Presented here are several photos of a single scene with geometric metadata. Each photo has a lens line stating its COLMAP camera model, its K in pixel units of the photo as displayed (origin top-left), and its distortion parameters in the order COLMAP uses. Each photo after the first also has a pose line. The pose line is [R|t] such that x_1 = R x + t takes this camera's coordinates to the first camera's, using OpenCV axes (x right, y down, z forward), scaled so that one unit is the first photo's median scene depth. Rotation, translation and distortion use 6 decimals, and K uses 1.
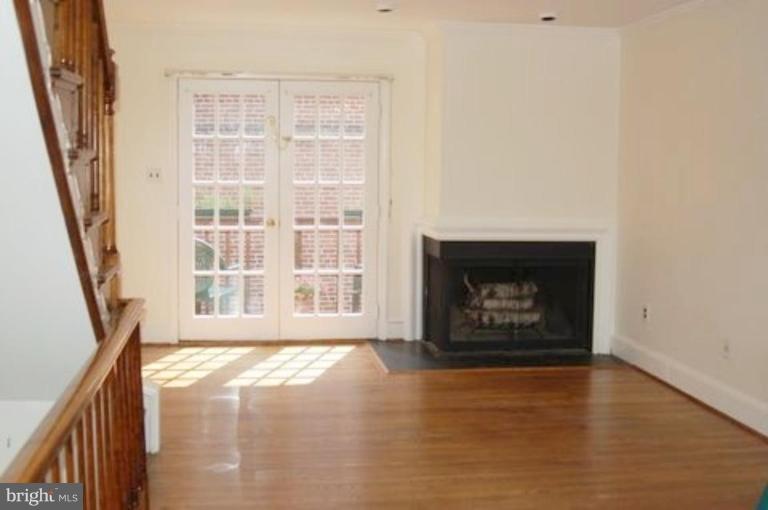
lens RADIAL K [[905.8, 0, 367.3], [0, 905.8, 253.9], [0, 0, 1]] dist [-0.110789, -0.003550]
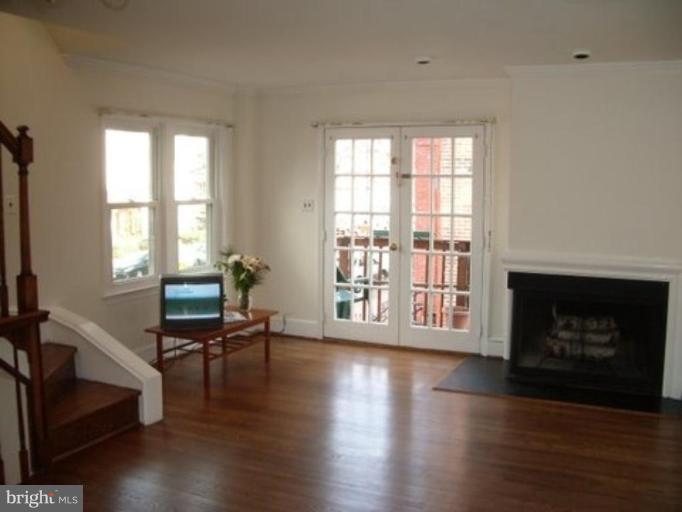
lens RADIAL K [[707.6, 0, 341.0], [0, 707.6, 256.0], [0, 0, 1]] dist [-0.213676, 0.171320]
pose [[0.835297, 0.052815, -0.547256, 0.349936], [-0.050807, 0.998531, 0.018817, -0.036823], [0.547446, 0.012086, 0.836754, 0.191763]]
